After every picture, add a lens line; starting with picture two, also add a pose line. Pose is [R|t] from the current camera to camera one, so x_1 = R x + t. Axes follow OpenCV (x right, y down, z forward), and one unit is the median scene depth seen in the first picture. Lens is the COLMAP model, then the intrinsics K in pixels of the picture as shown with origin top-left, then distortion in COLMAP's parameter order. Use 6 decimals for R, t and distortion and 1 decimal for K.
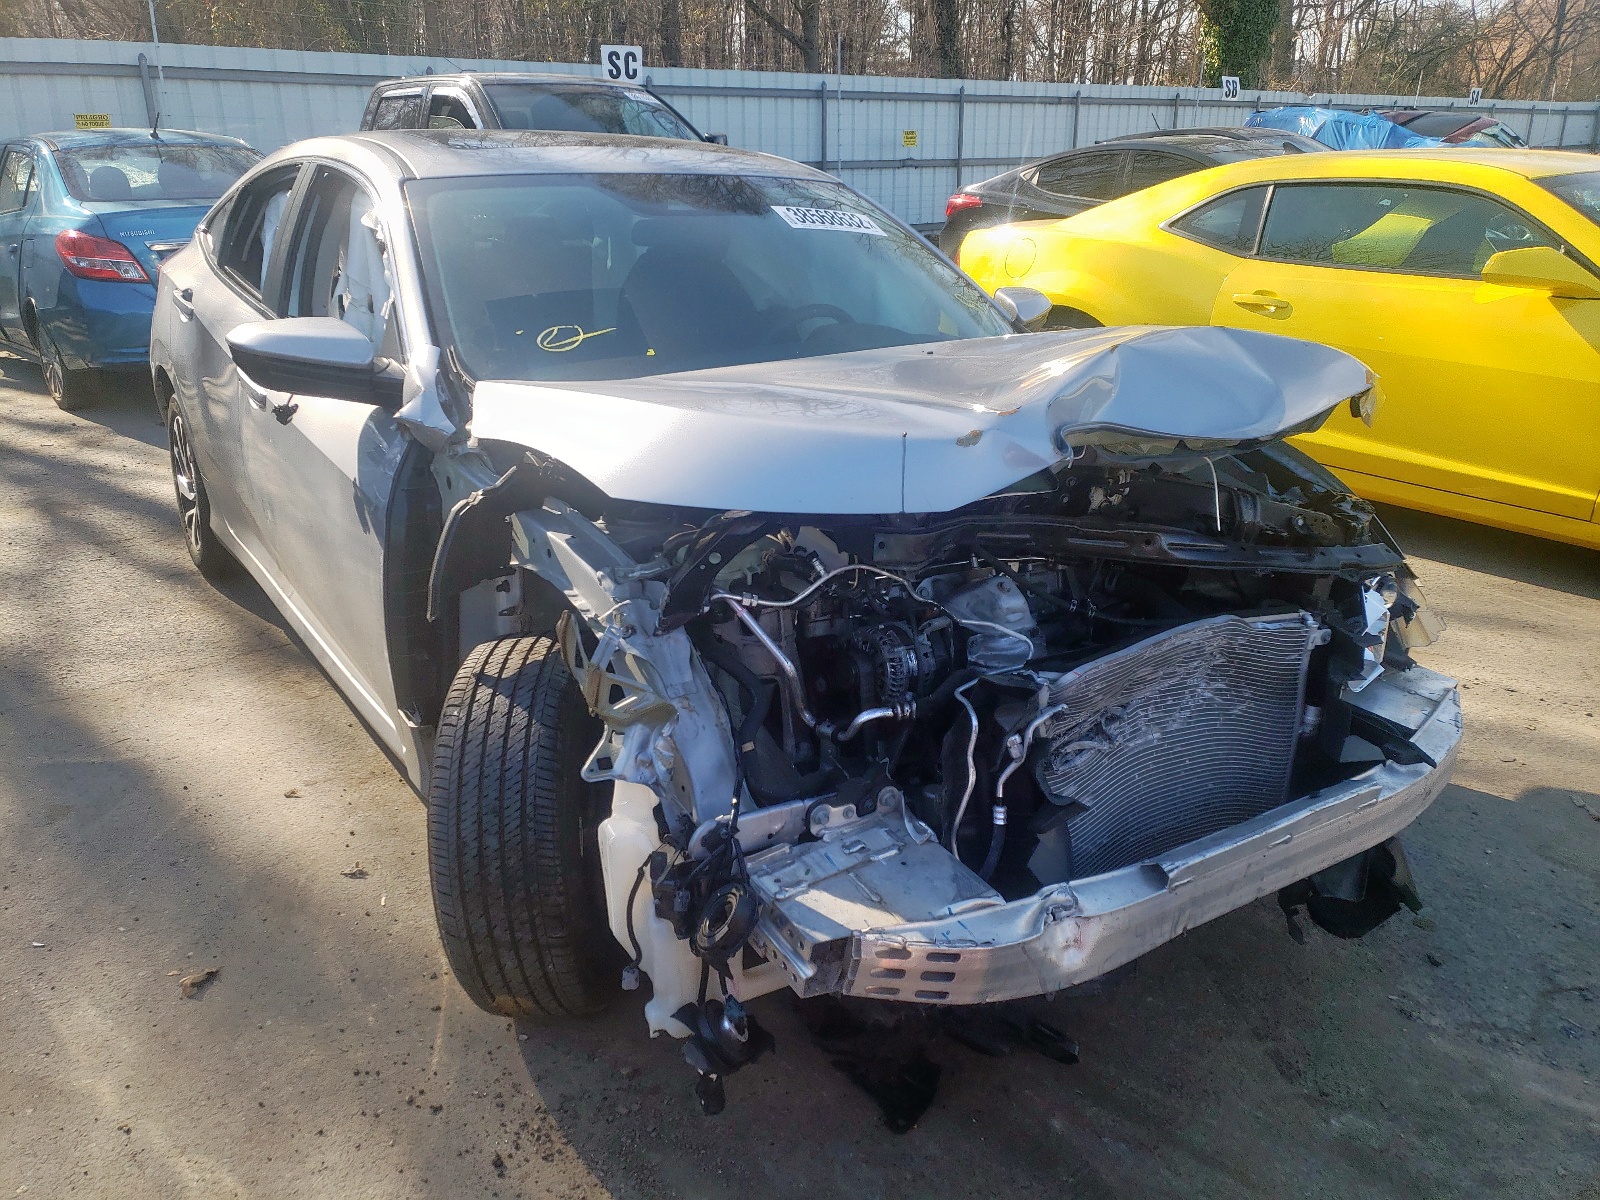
lens RADIAL K [[1490.1, 0, 800.0], [0, 1490.1, 600.0], [0, 0, 1]] dist [-0.001249, -0.002169]
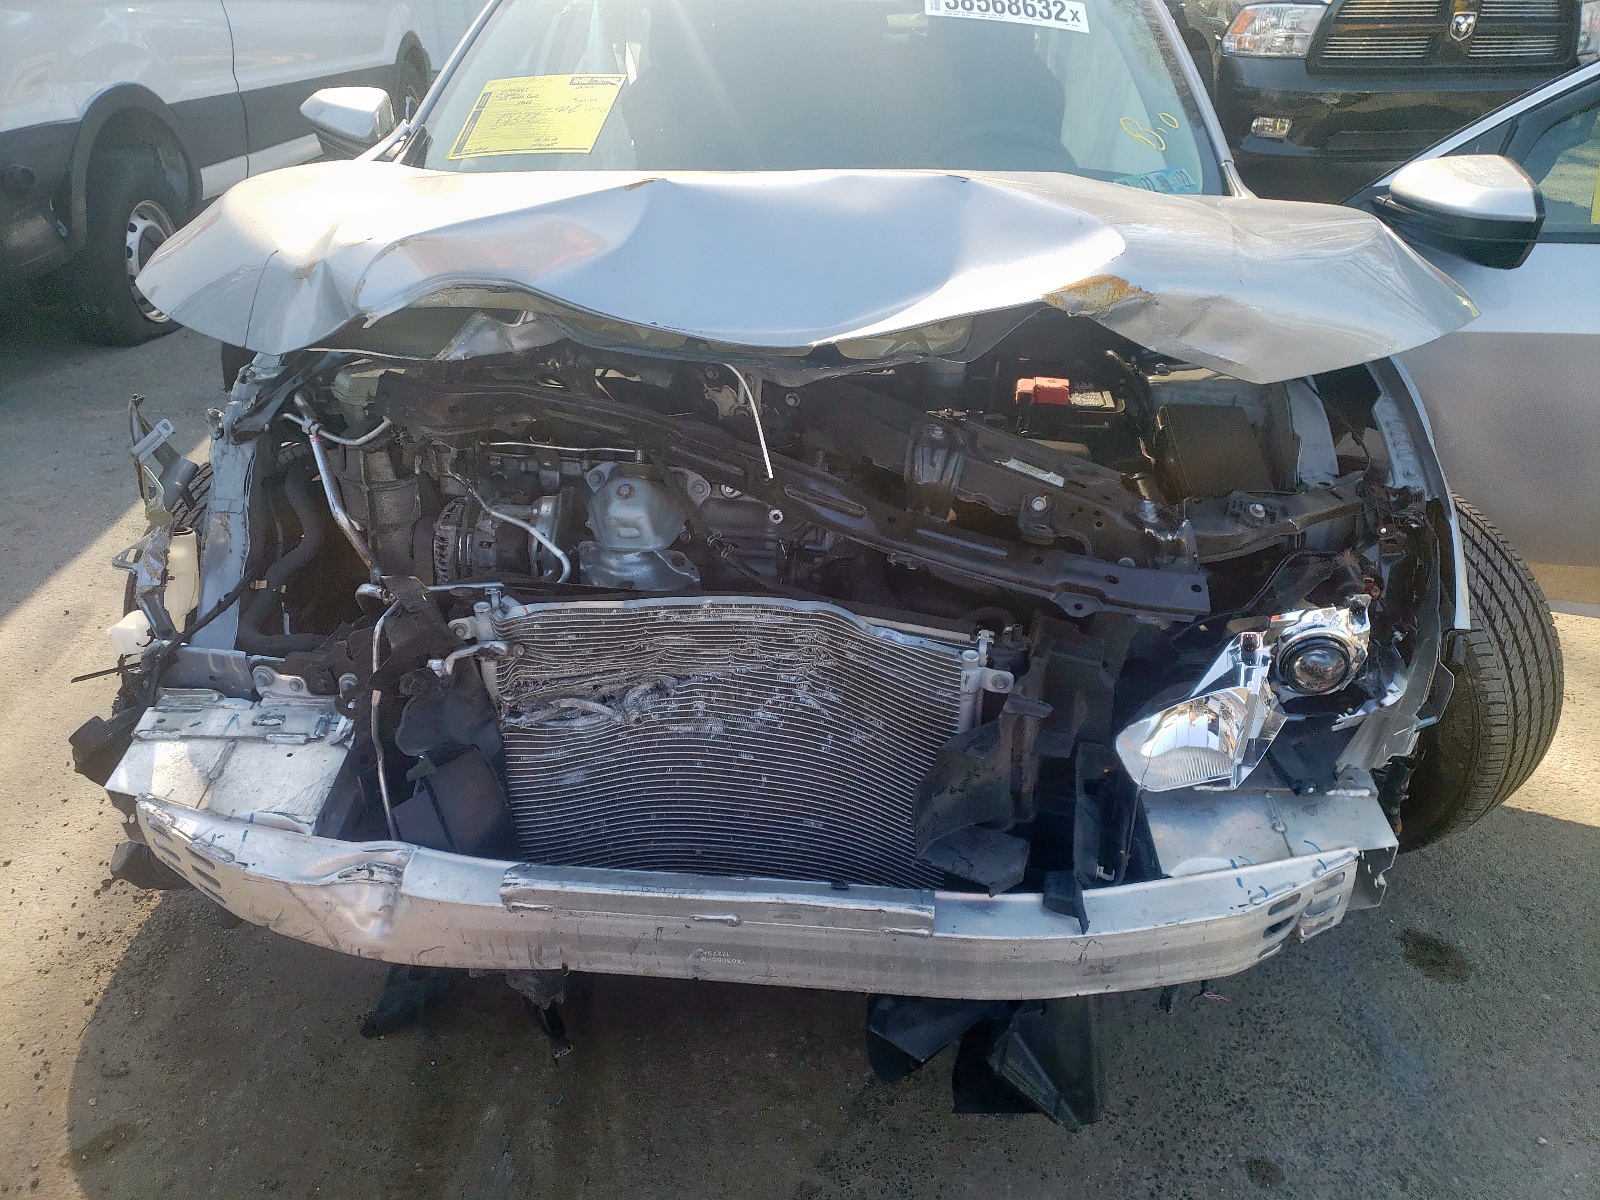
lens RADIAL K [[1490.1, 0, 800.0], [0, 1490.1, 600.0], [0, 0, 1]] dist [-0.001249, -0.002169]
pose [[0.729082, 0.278611, -0.625153, 0.733546], [-0.185552, 0.959650, 0.211287, -0.141285], [0.658795, -0.038048, 0.751360, 0.471079]]
